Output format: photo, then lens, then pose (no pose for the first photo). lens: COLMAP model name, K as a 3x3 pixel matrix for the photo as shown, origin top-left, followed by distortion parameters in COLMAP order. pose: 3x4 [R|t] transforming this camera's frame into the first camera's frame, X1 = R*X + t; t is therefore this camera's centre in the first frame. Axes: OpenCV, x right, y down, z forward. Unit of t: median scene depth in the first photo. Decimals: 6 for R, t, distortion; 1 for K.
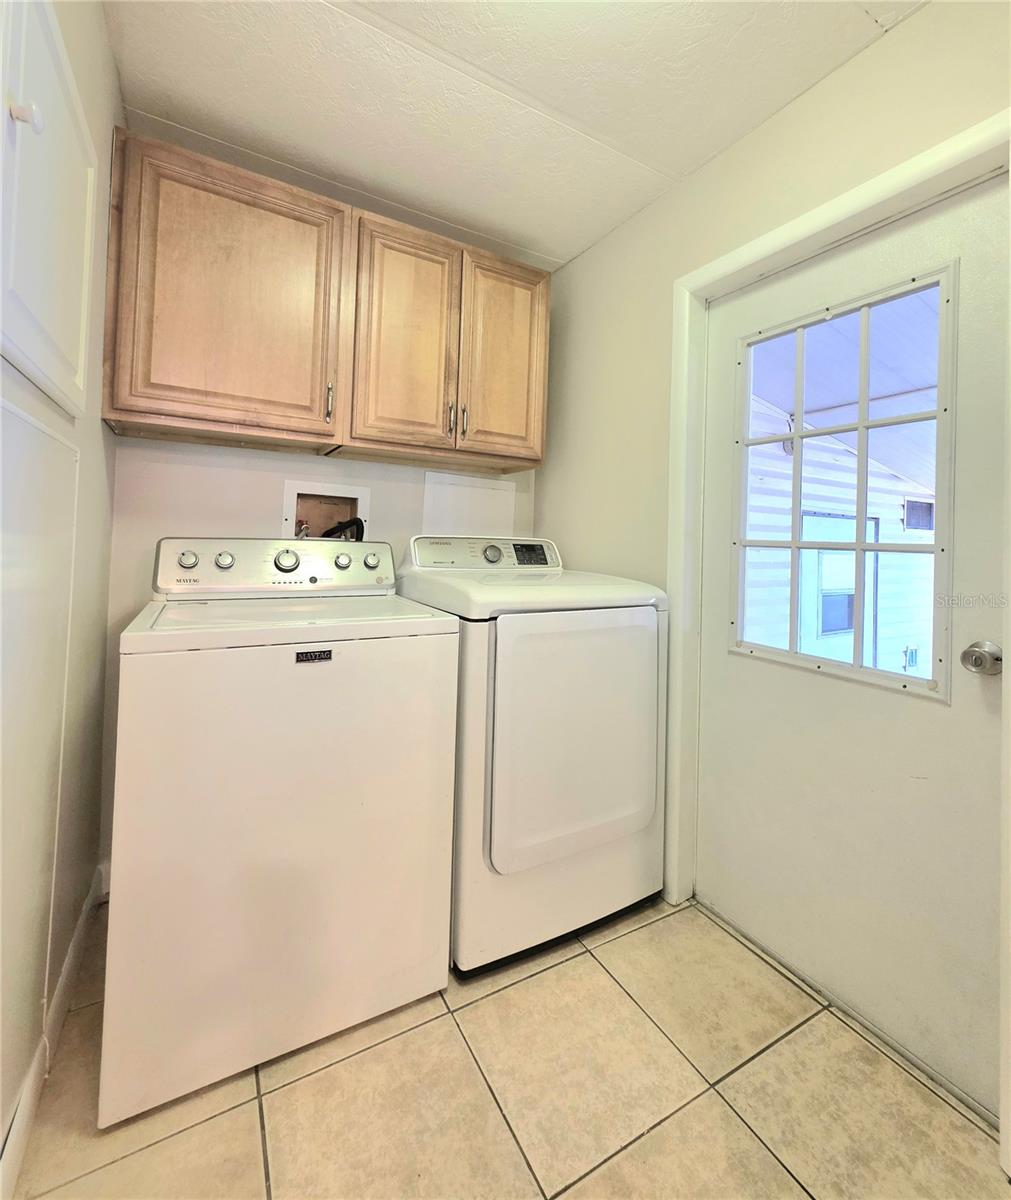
lens RADIAL K [[530.8, 0, 506.7], [0, 530.8, 530.4], [0, 0, 1]] dist [-0.001038, -0.000001]
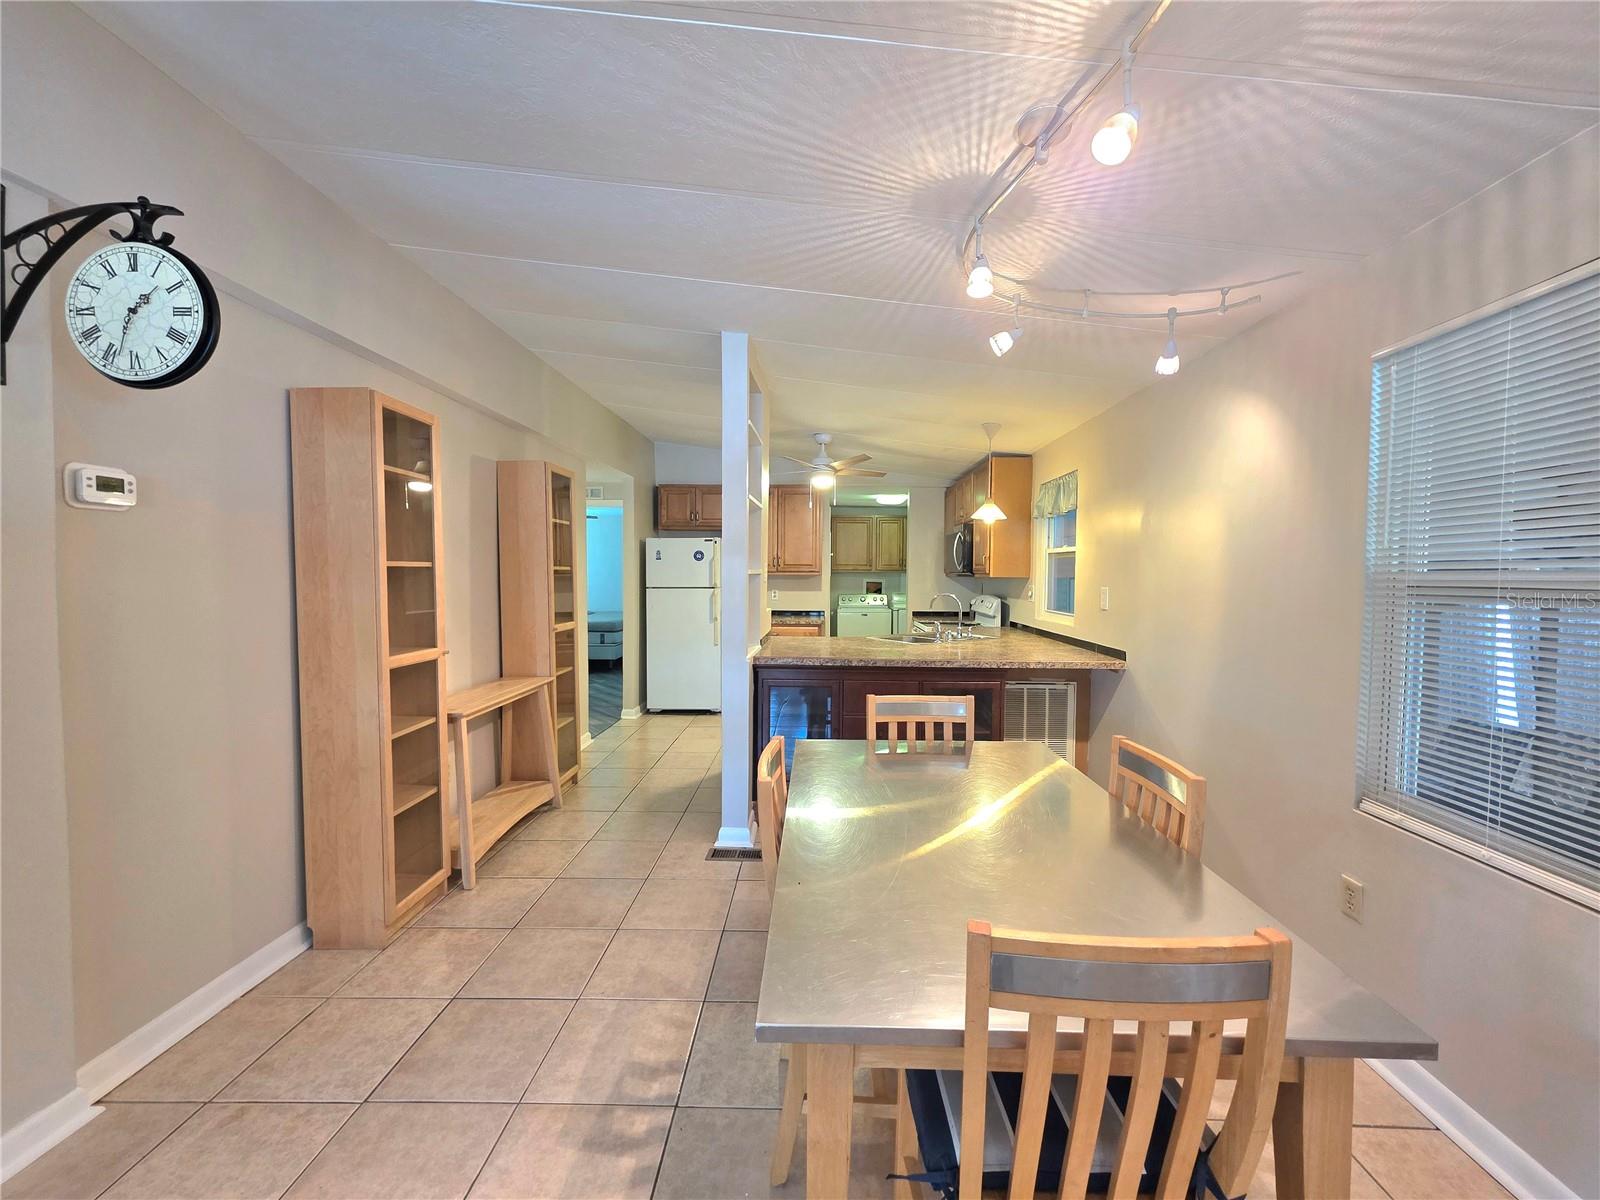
lens RADIAL K [[636.0, 0, 803.8], [0, 636.0, 593.4], [0, 0, 1]] dist [0.001122, 0.000353]
pose [[0.853439, -0.005385, -0.521166, 1.743927], [0.029861, 0.998809, 0.038578, -0.189918], [0.520337, -0.048486, 0.852583, -3.412345]]
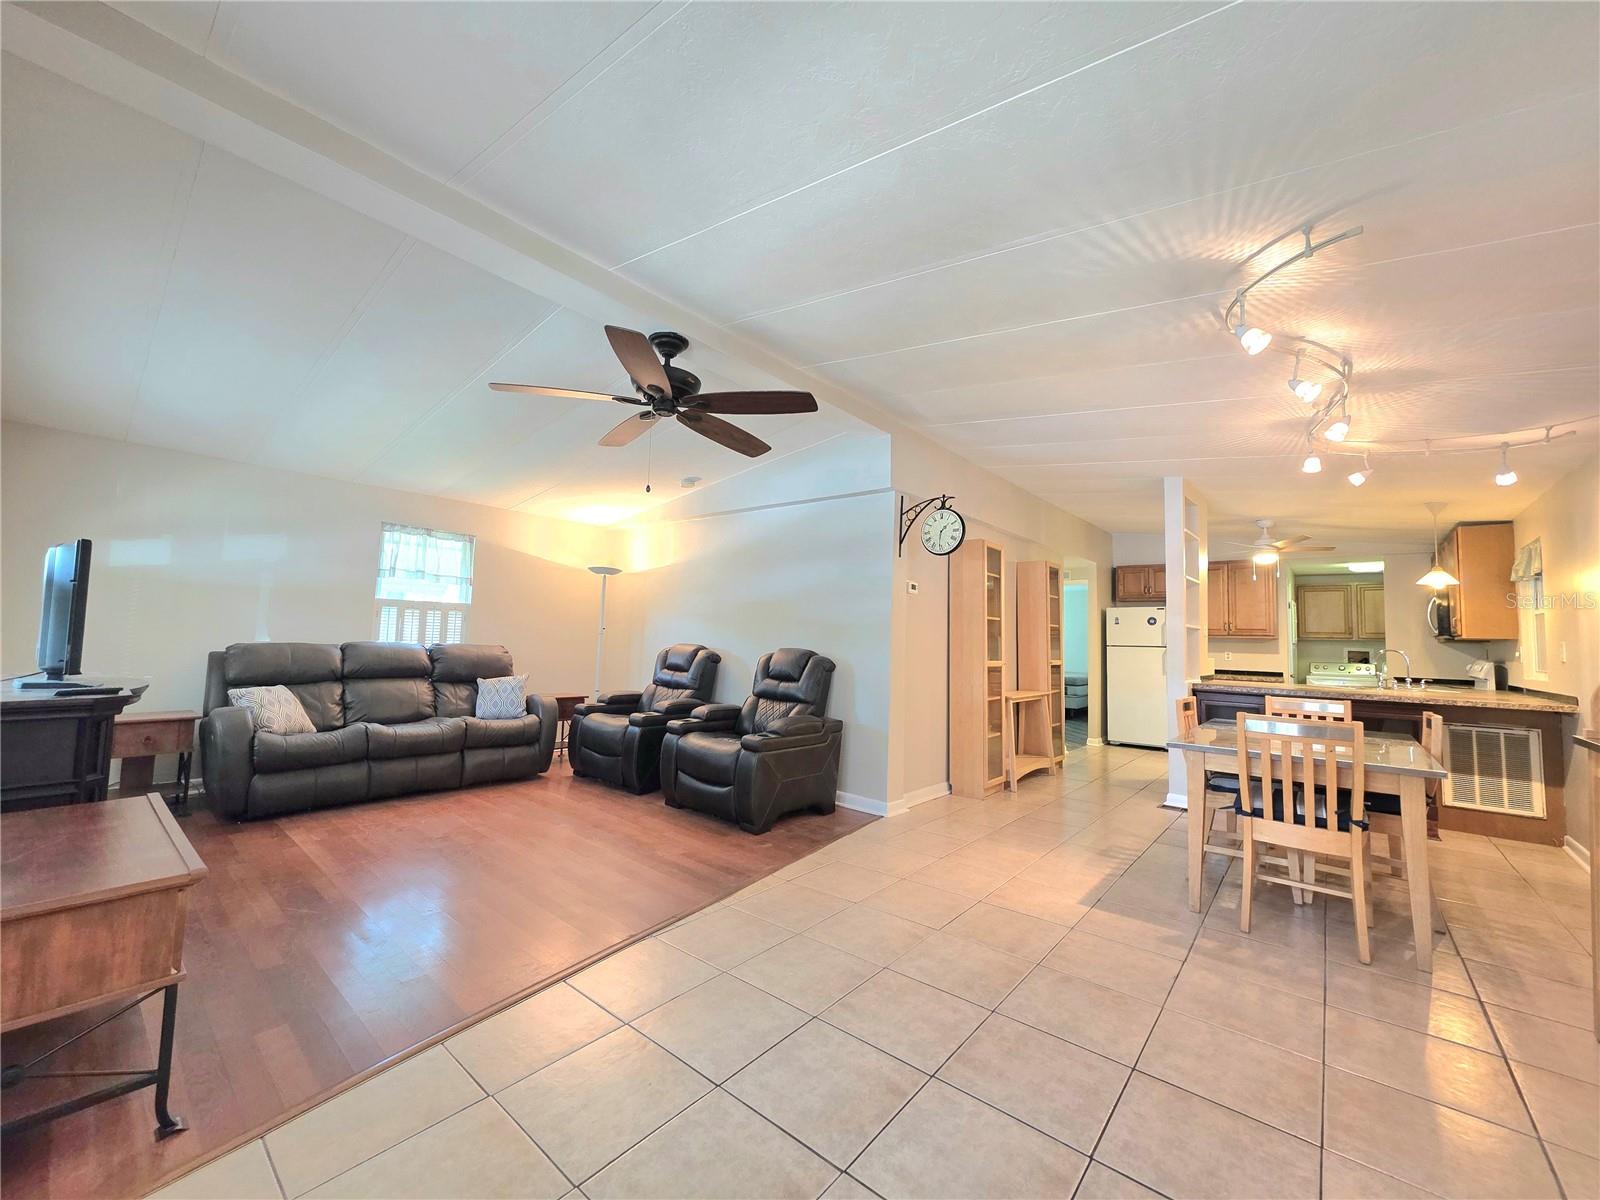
lens RADIAL K [[634.8, 0, 802.1], [0, 634.8, 595.6], [0, 0, 1]] dist [0.000686, 0.001579]
pose [[0.345494, -0.084580, -0.934602, 2.671127], [0.003320, 0.996034, -0.088912, -0.077368], [0.938415, 0.027616, 0.344404, -4.460664]]
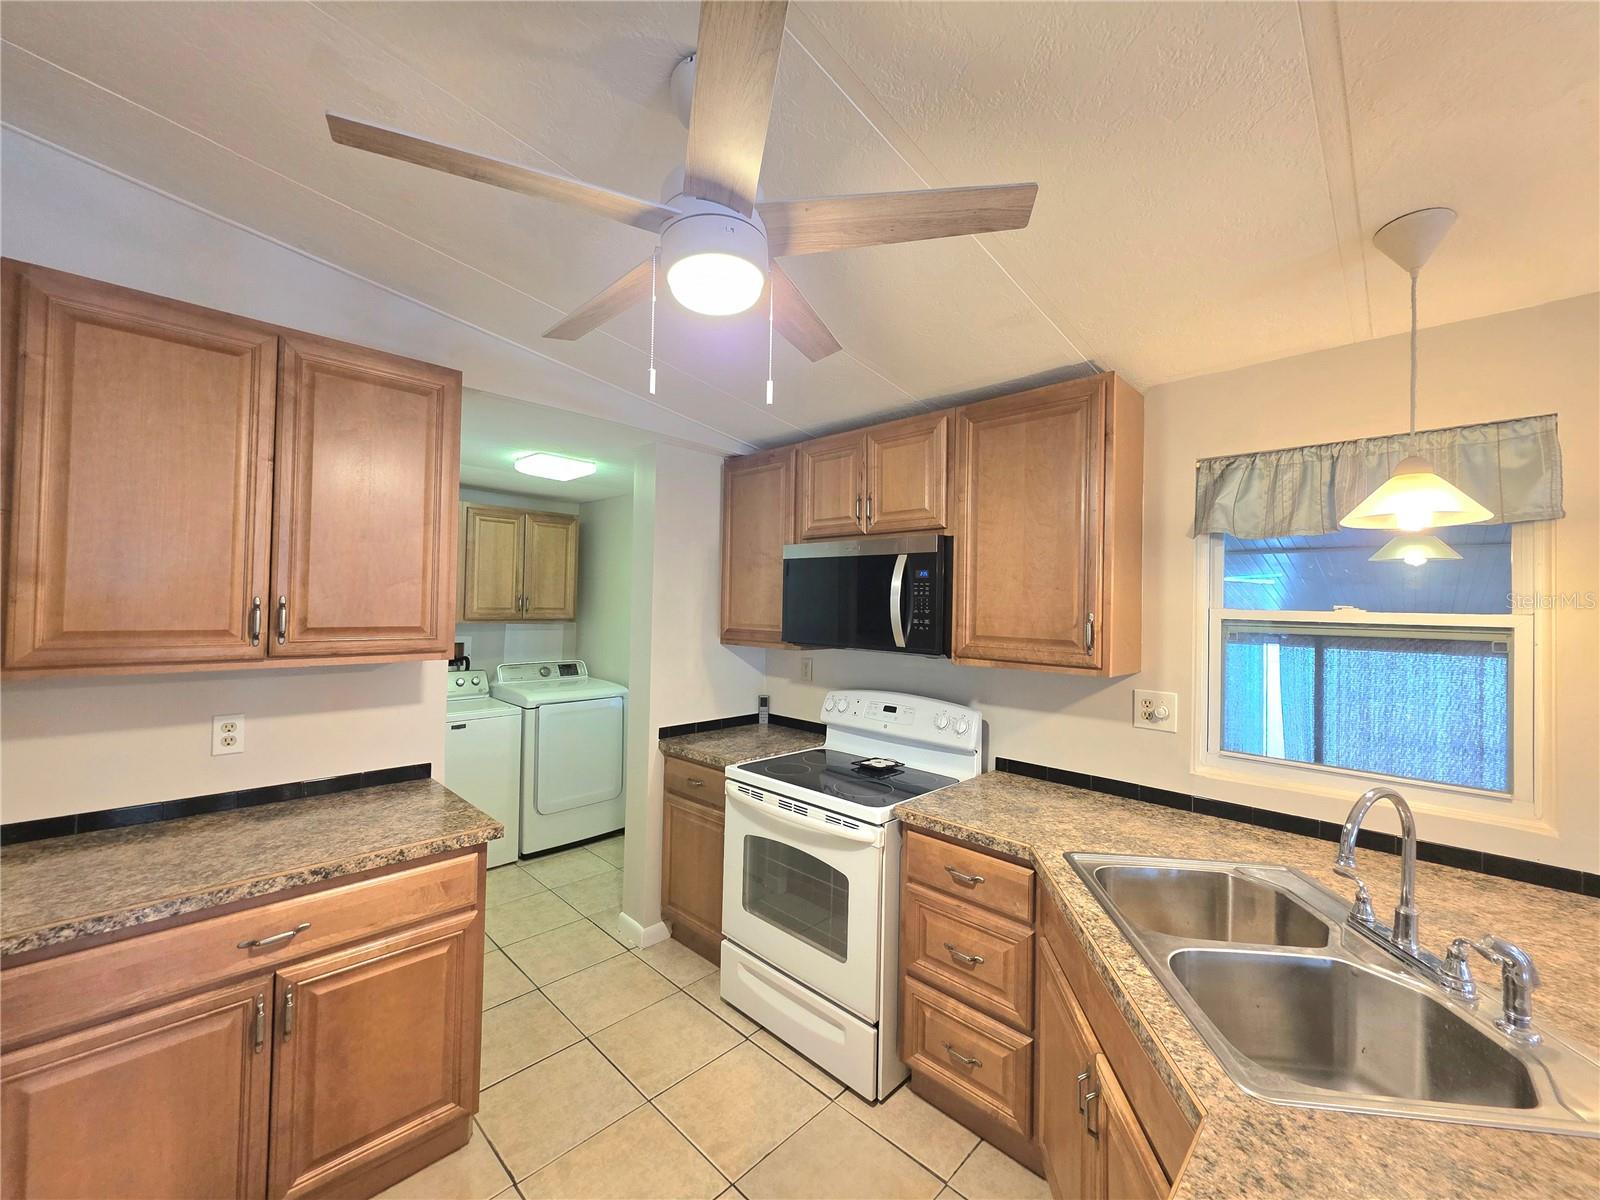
lens RADIAL K [[633.1, 0, 803.1], [0, 633.1, 597.2], [0, 0, 1]] dist [0.000195, 0.000159]
pose [[0.958830, -0.006868, 0.283898, 0.236116], [0.001966, 0.999844, 0.017547, -0.281803], [-0.283974, -0.016266, 0.958694, -1.537625]]
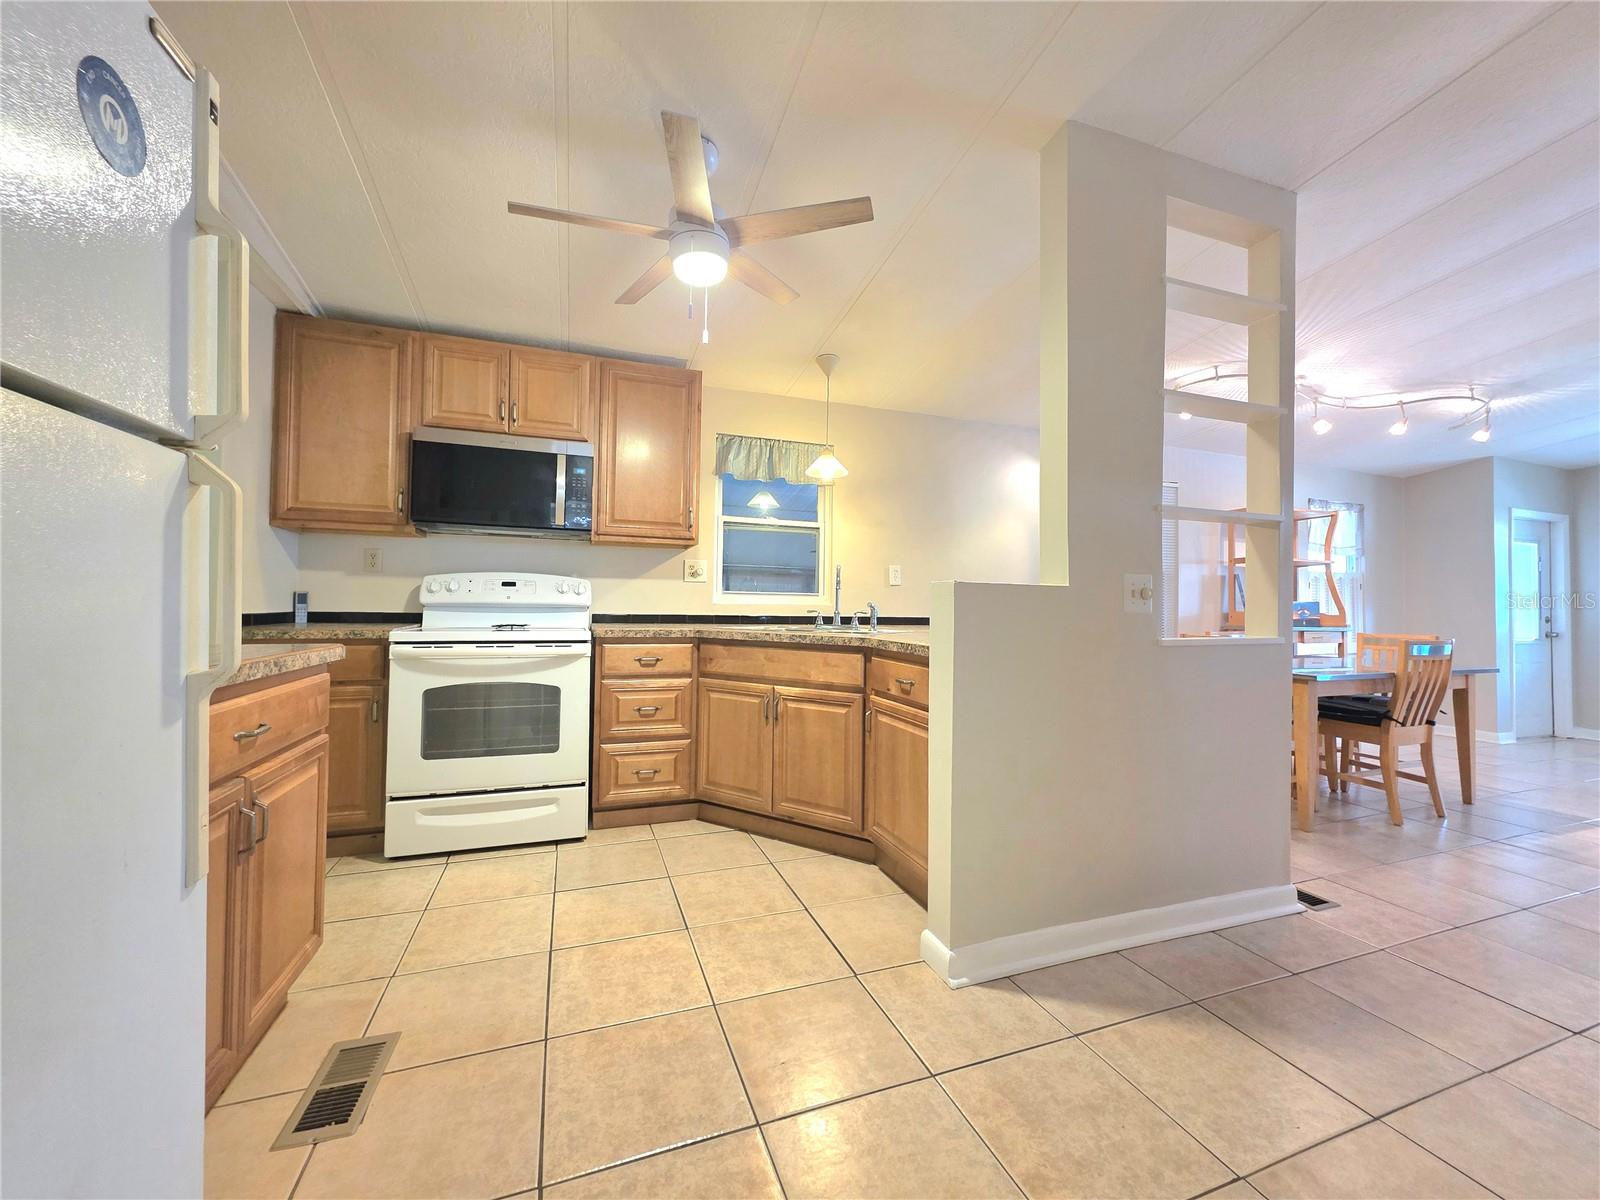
lens RADIAL K [[636.0, 0, 803.8], [0, 636.0, 593.4], [0, 0, 1]] dist [0.001122, 0.000353]
pose [[0.167615, -0.009011, 0.985811, -0.770970], [-0.034110, 0.999306, 0.014934, -0.024151], [-0.985262, -0.036129, 0.167191, -1.299950]]
